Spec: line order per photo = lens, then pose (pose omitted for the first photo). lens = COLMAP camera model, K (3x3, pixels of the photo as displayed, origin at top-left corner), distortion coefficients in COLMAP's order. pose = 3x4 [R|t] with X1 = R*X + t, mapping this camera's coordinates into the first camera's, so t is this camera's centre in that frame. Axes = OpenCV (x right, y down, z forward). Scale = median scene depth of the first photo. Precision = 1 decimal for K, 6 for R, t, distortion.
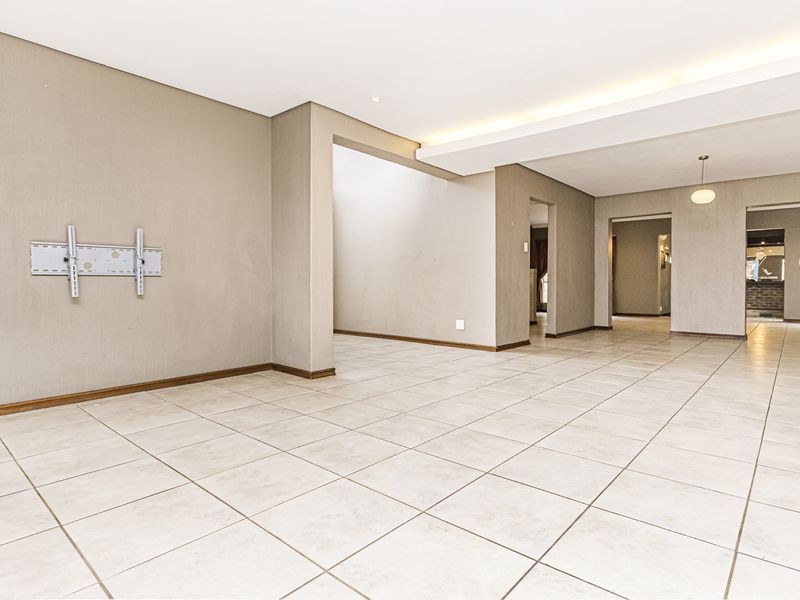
lens RADIAL K [[446.4, 0, 412.4], [0, 446.4, 284.0], [0, 0, 1]] dist [0.015152, -0.005231]
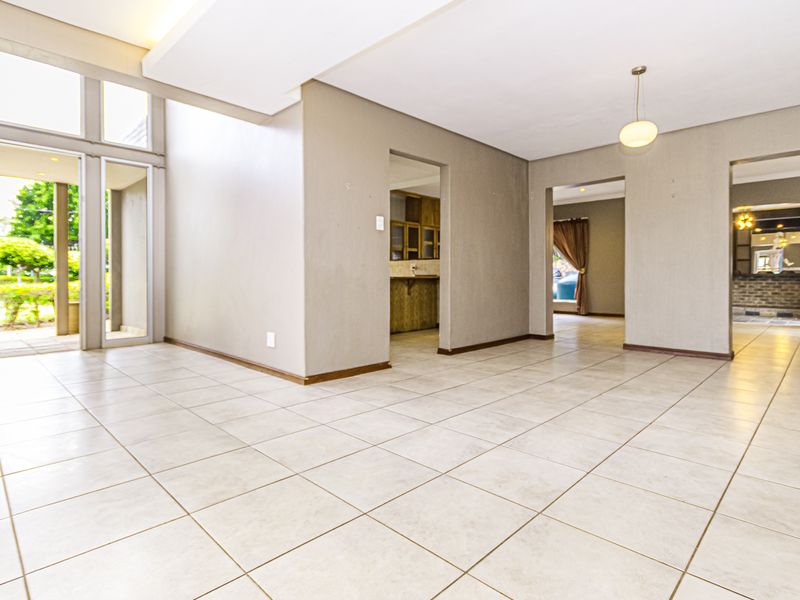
lens RADIAL K [[434.2, 0, 409.4], [0, 434.2, 278.4], [0, 0, 1]] dist [0.004620, 0.004185]
pose [[0.997832, -0.002768, -0.065754, 0.299705], [0.002884, 0.999994, 0.001678, -0.000790], [0.065749, -0.001864, 0.997834, 0.310173]]
